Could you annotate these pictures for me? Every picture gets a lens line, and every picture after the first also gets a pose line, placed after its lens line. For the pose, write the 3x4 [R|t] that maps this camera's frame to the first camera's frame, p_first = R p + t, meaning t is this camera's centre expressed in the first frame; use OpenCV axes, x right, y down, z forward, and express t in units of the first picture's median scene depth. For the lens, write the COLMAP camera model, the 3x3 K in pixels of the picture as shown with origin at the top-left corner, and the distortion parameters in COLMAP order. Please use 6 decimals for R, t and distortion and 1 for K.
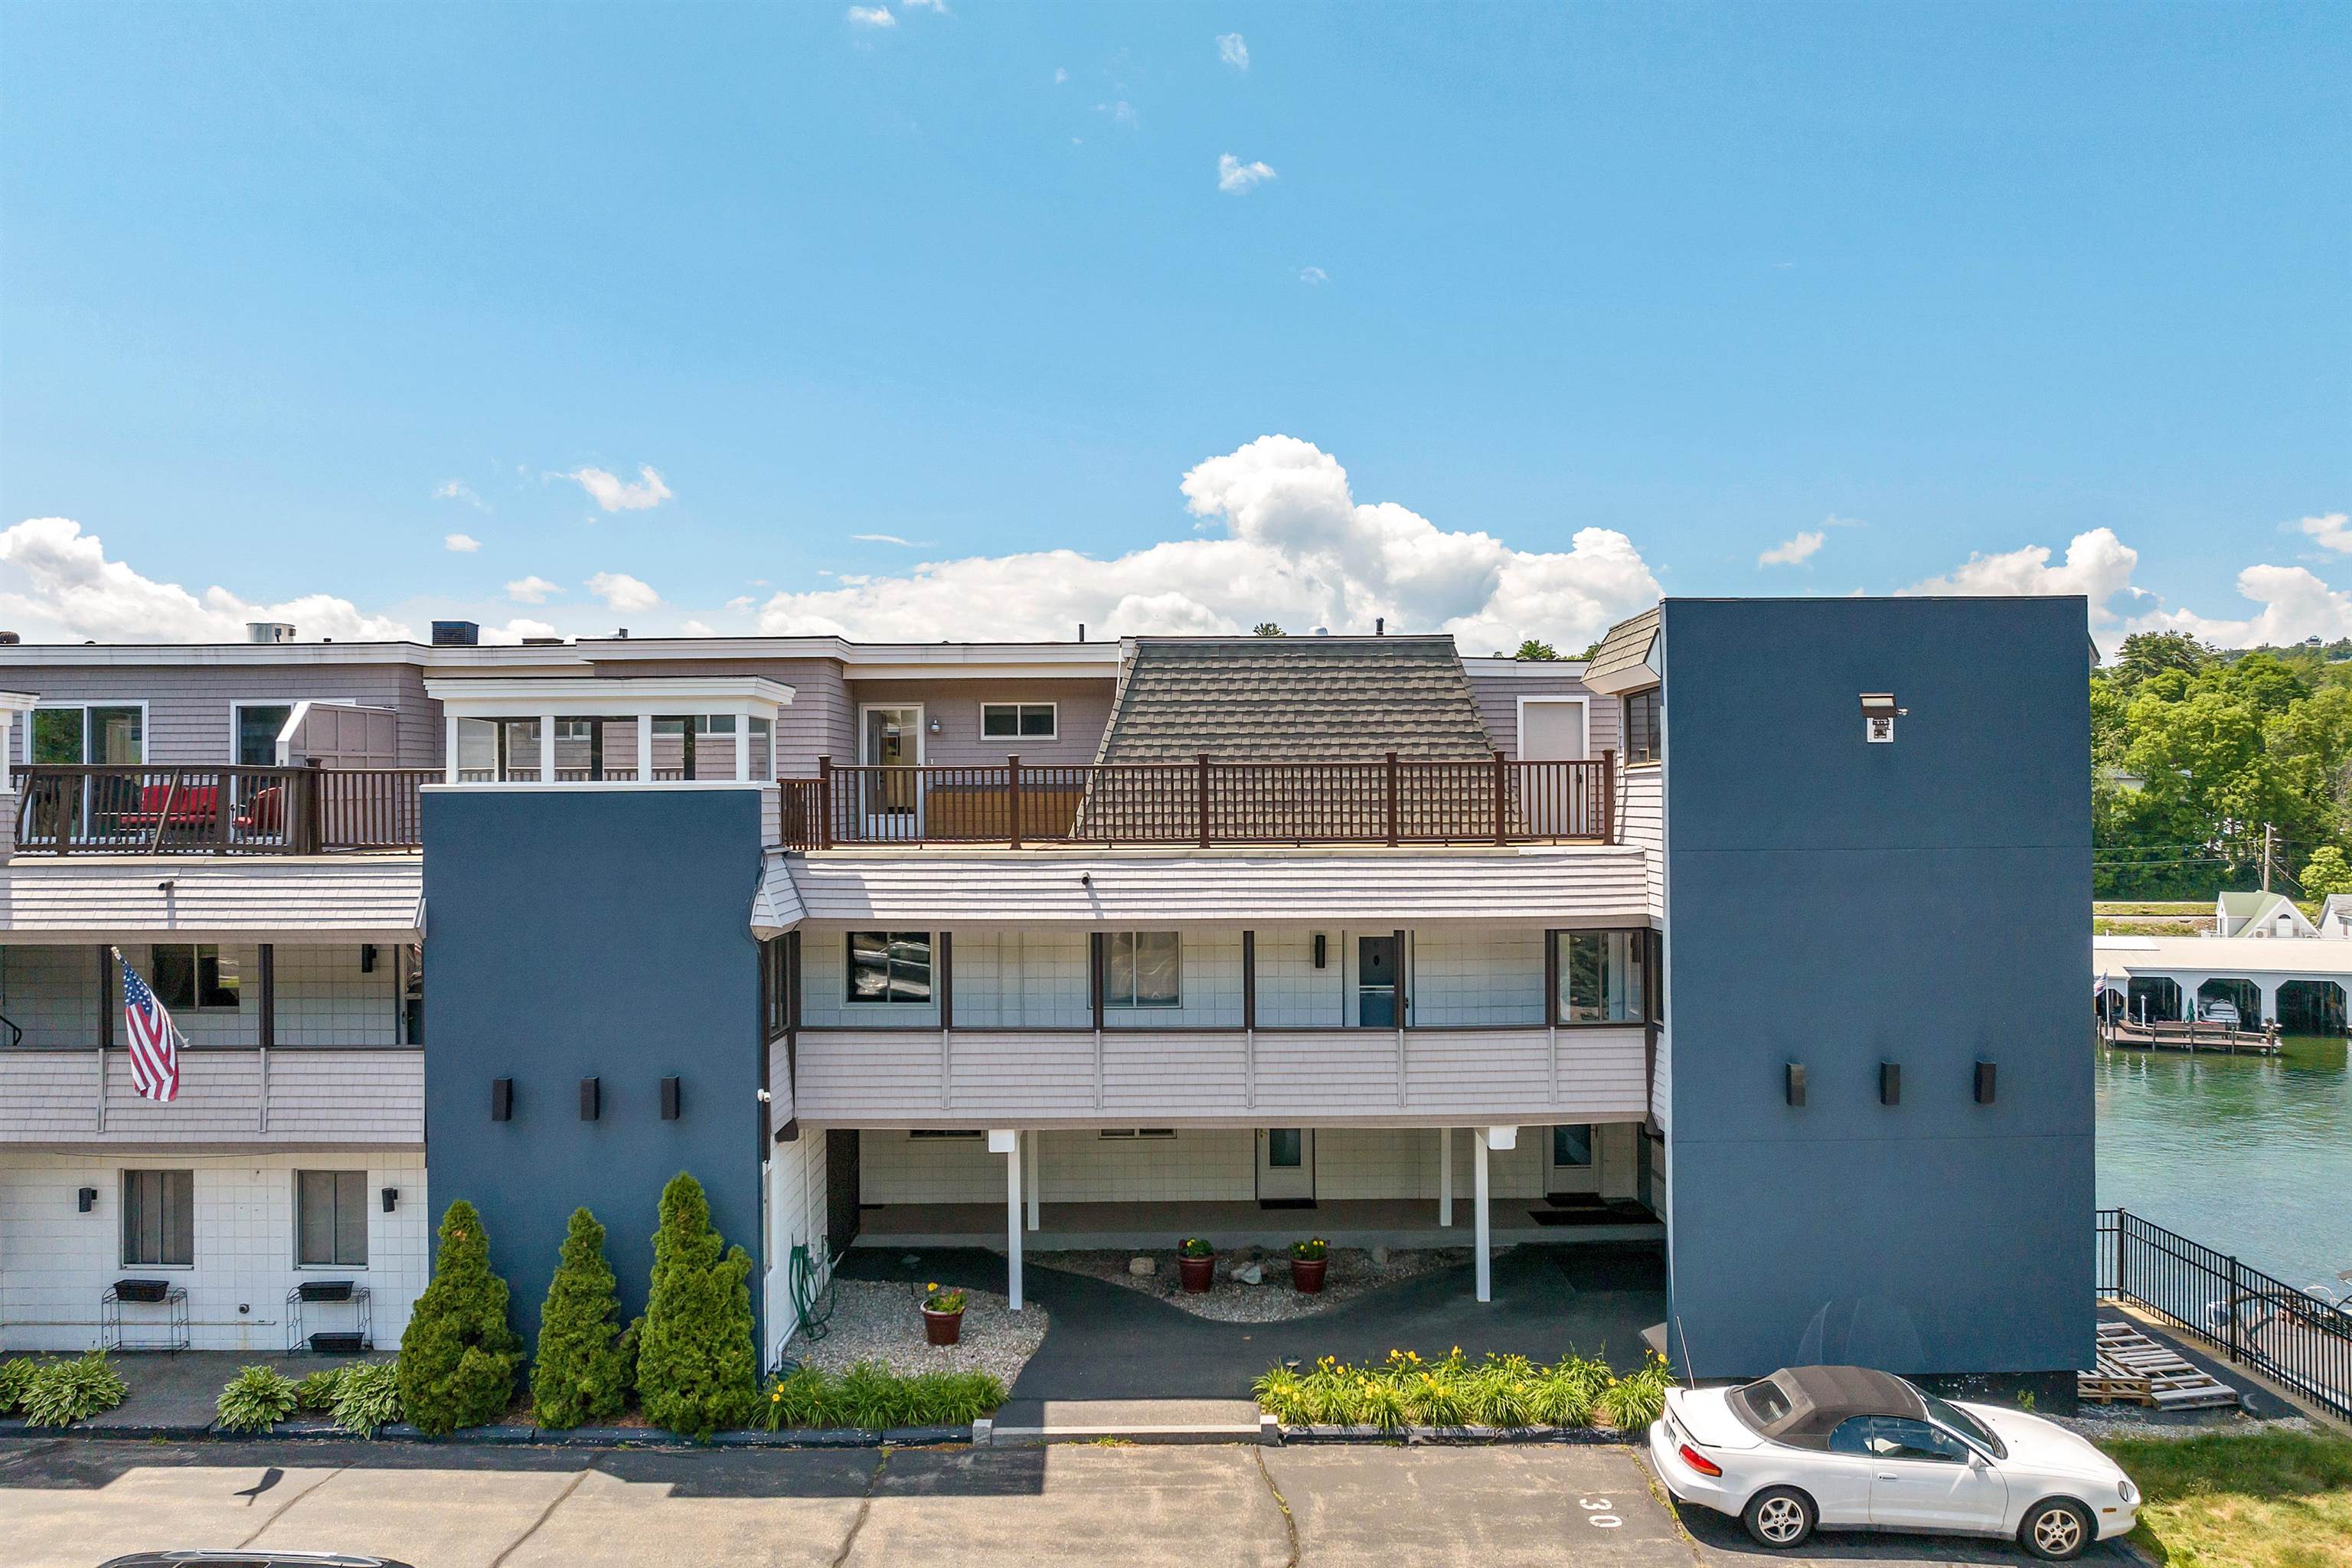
lens RADIAL K [[1660.5, 0, 1161.3], [0, 1660.5, 786.6], [0, 0, 1]] dist [-0.029820, 0.003873]
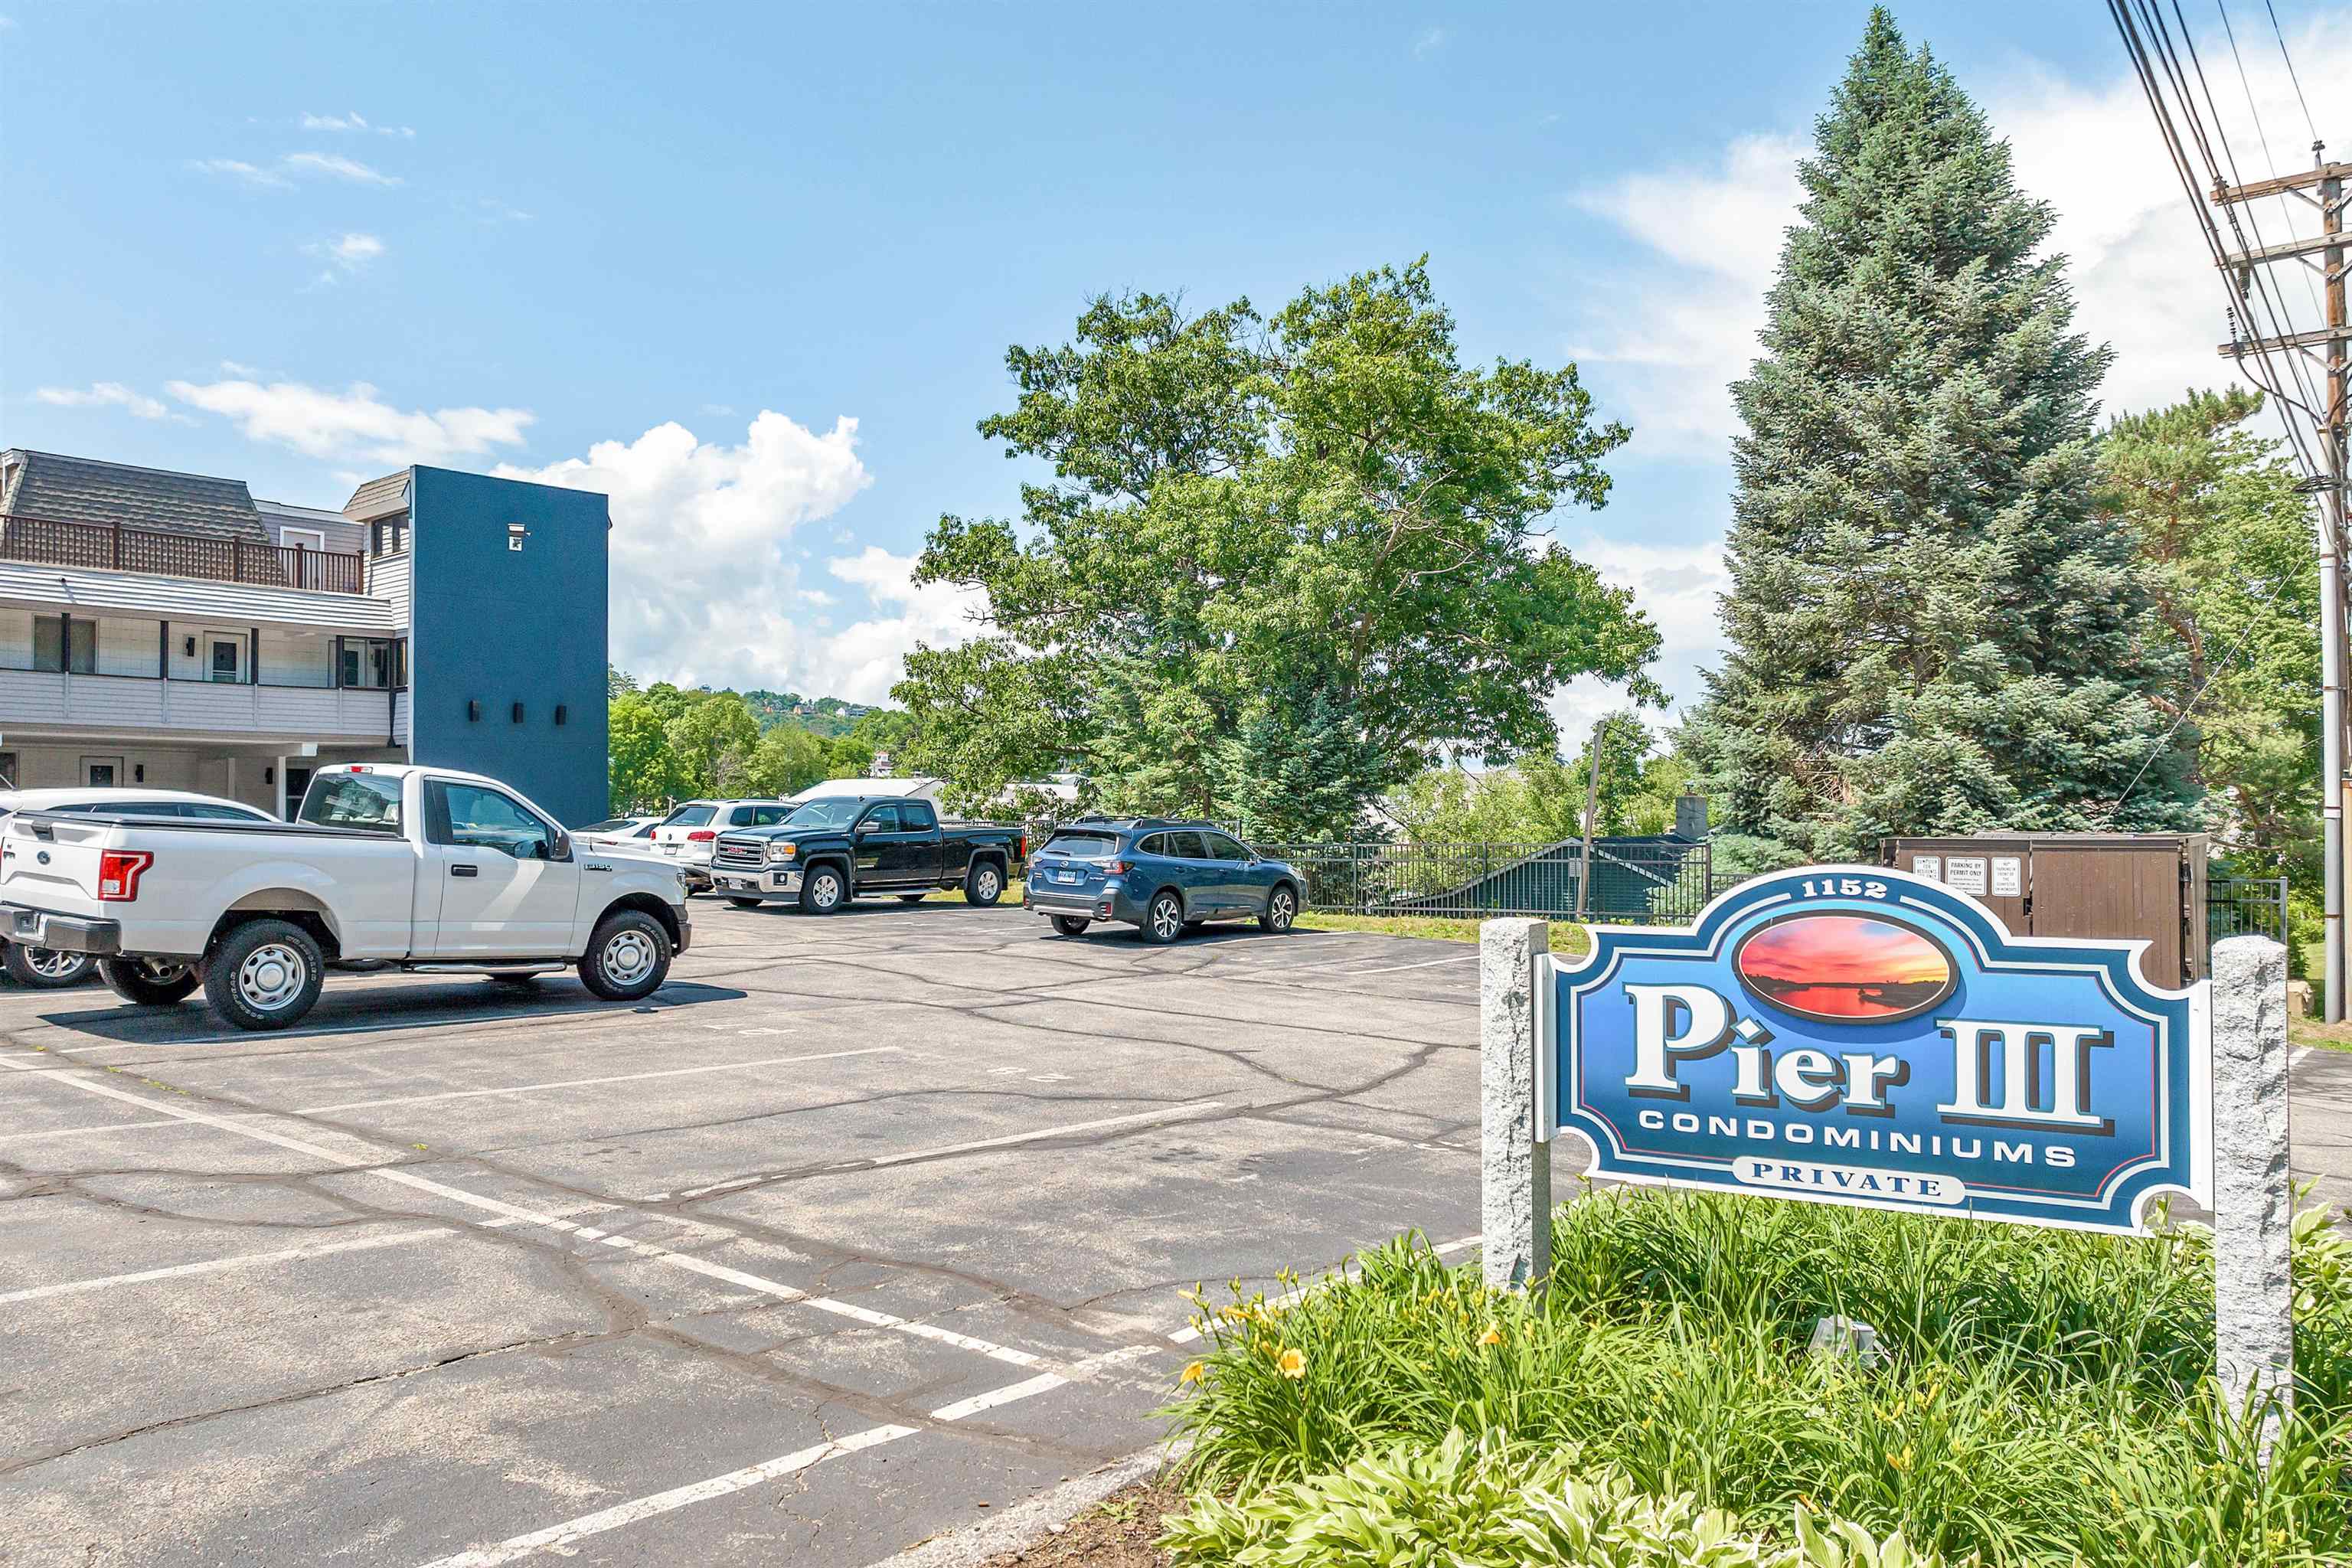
lens RADIAL K [[1660.5, 0, 1164.8], [0, 1660.5, 785.4], [0, 0, 1]] dist [-0.029820, 0.003873]
pose [[0.633192, 0.020210, 0.773731, -0.564961], [-0.009038, 0.999784, -0.018718, 0.262158], [-0.773942, 0.004859, 0.633238, -0.822156]]
